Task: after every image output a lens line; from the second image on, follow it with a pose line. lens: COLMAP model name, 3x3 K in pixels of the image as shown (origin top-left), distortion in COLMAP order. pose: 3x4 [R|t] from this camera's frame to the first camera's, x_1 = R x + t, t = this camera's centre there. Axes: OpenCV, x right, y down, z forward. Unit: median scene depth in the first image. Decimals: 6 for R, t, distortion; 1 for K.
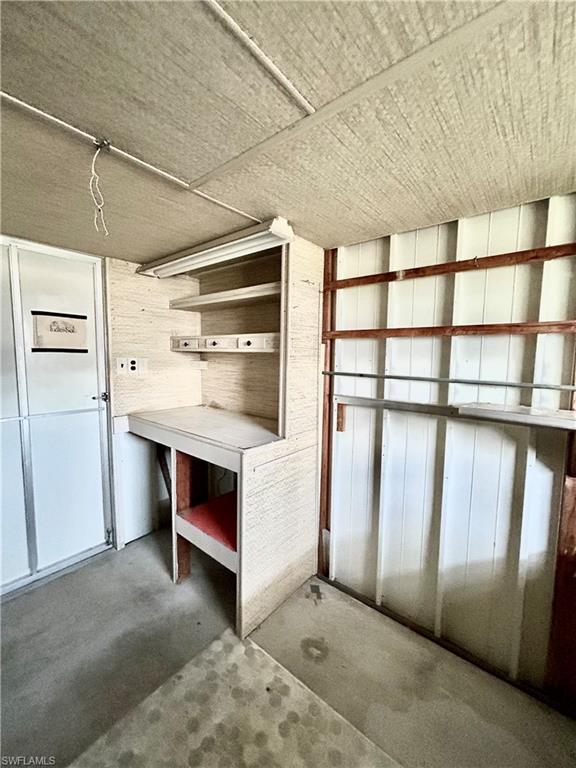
lens RADIAL K [[311.1, 0, 289.4], [0, 311.1, 380.6], [0, 0, 1]] dist [0.002284, -0.001105]
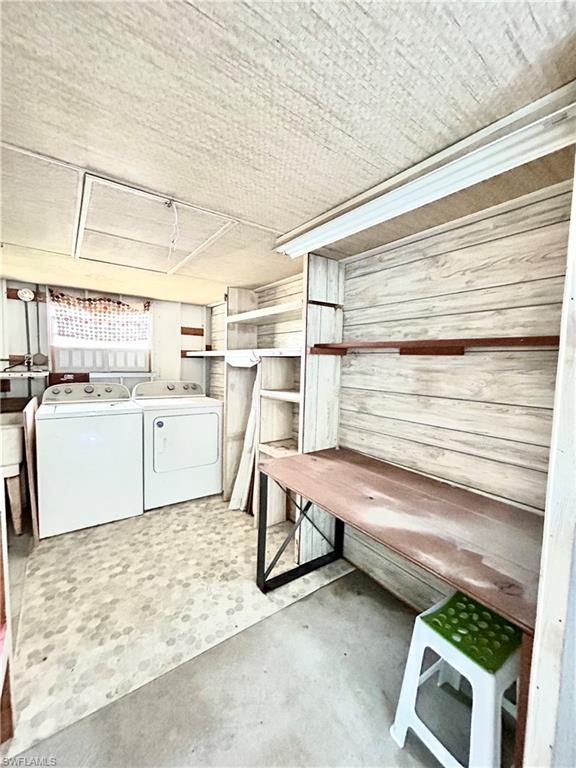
lens RADIAL K [[311.1, 0, 291.8], [0, 311.1, 383.0], [0, 0, 1]] dist [0.002284, -0.001105]
pose [[-0.971518, -0.052228, 0.231137, -0.942249], [-0.016803, 0.988137, 0.152651, -0.095122], [-0.236368, 0.144419, -0.960871, 1.469585]]
